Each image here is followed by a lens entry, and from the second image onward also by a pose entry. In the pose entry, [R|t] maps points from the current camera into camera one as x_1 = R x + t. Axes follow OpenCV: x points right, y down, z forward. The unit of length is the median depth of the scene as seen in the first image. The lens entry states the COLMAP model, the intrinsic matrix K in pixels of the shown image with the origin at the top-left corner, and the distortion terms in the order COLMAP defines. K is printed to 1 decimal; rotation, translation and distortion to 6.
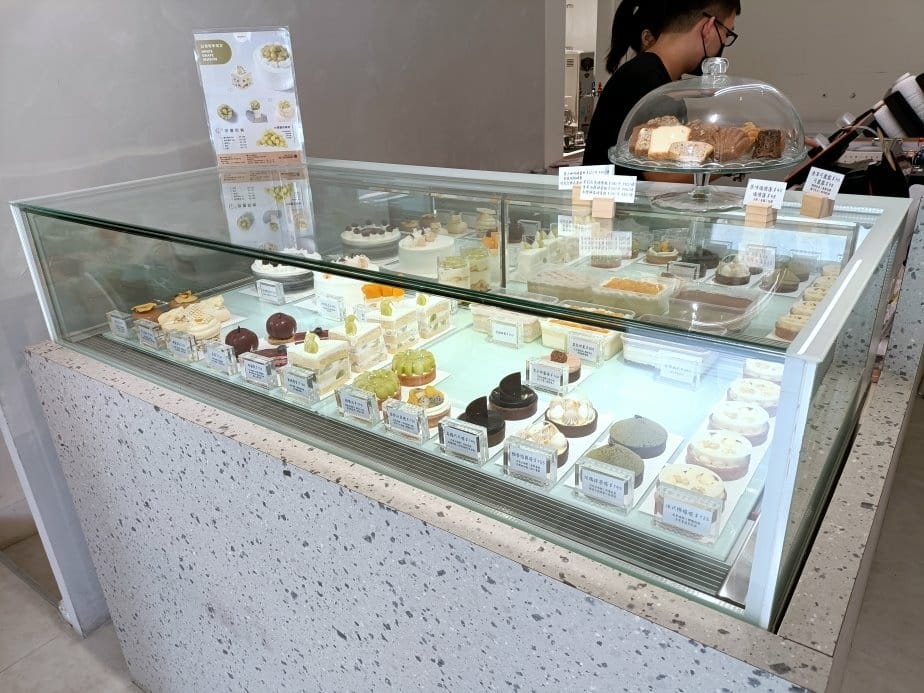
lens RADIAL K [[683.4, 0, 462.0], [0, 683.4, 346.5], [0, 0, 1]] dist [0.066864, -0.078098]
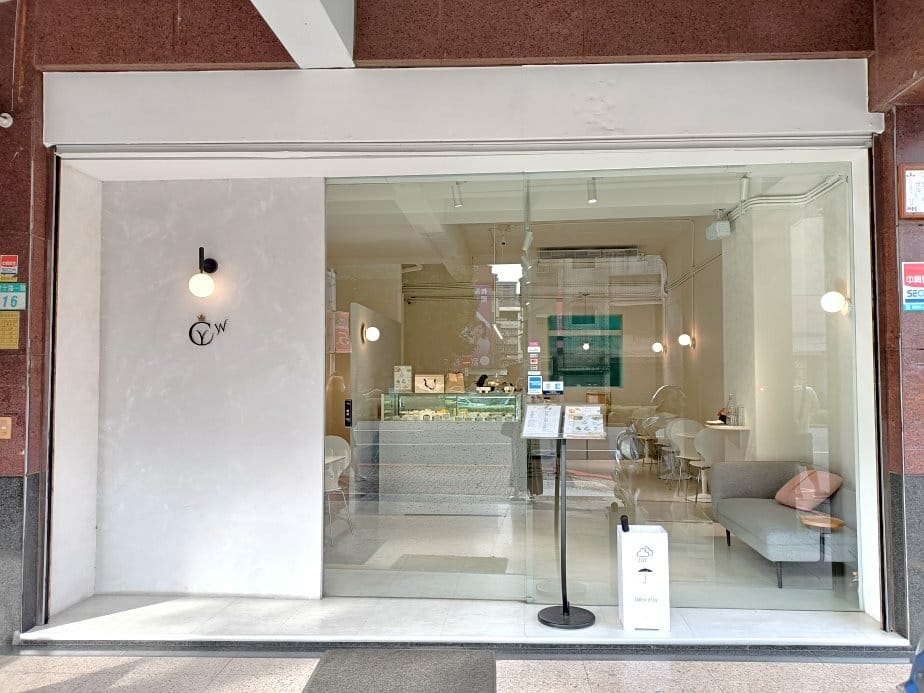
lens RADIAL K [[683.4, 0, 462.0], [0, 683.4, 346.5], [0, 0, 1]] dist [0.066864, -0.078098]
pose [[0.854391, 0.063149, 0.515779, -2.825961], [0.174332, 0.900226, -0.399000, 1.640516], [-0.489514, 0.430819, 0.758137, -3.381402]]
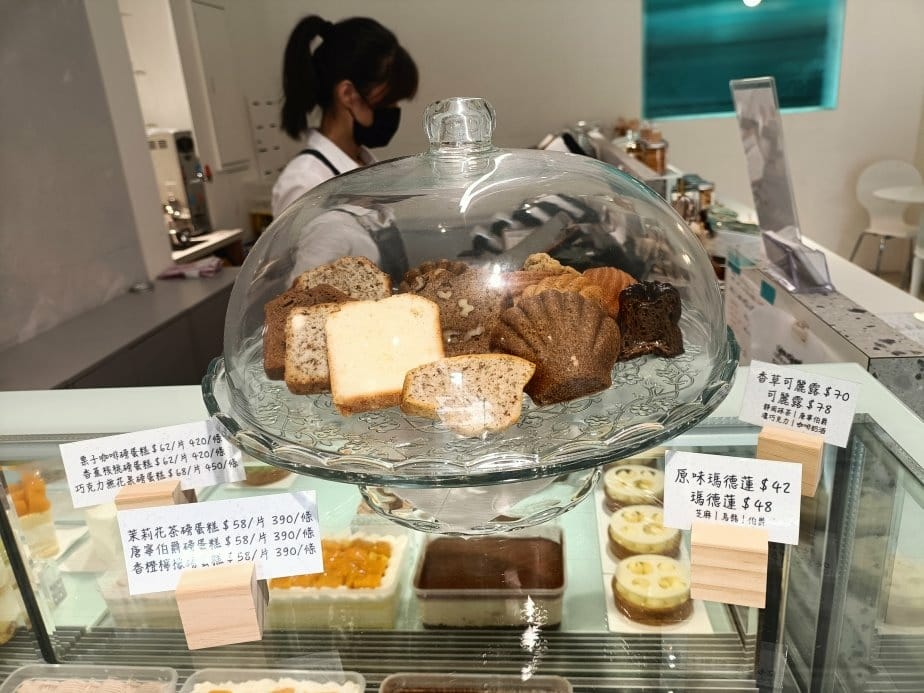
lens RADIAL K [[683.4, 0, 462.0], [0, 683.4, 346.5], [0, 0, 1]] dist [0.066864, -0.078098]
pose [[0.865661, -0.188873, 0.463637, 0.136928], [0.234495, 0.971202, -0.042186, -0.207439], [-0.442317, 0.145239, 0.885021, 0.525671]]
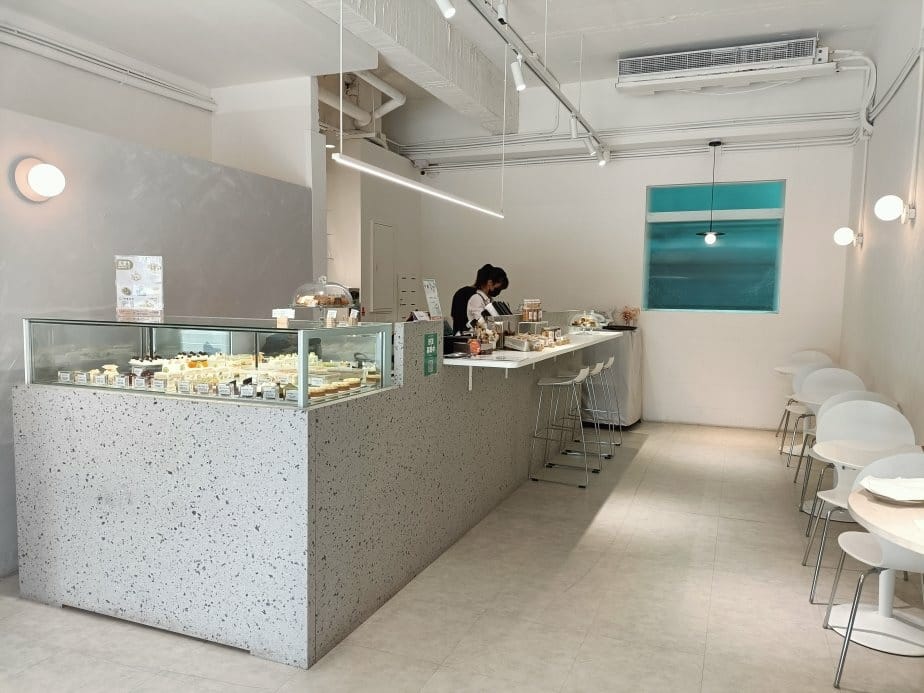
lens RADIAL K [[683.4, 0, 462.0], [0, 683.4, 346.5], [0, 0, 1]] dist [0.066864, -0.078098]
pose [[0.969924, 0.037003, 0.240579, 0.186801], [0.044034, 0.945395, -0.322939, 0.661946], [-0.239392, 0.323820, 0.915332, -1.356253]]
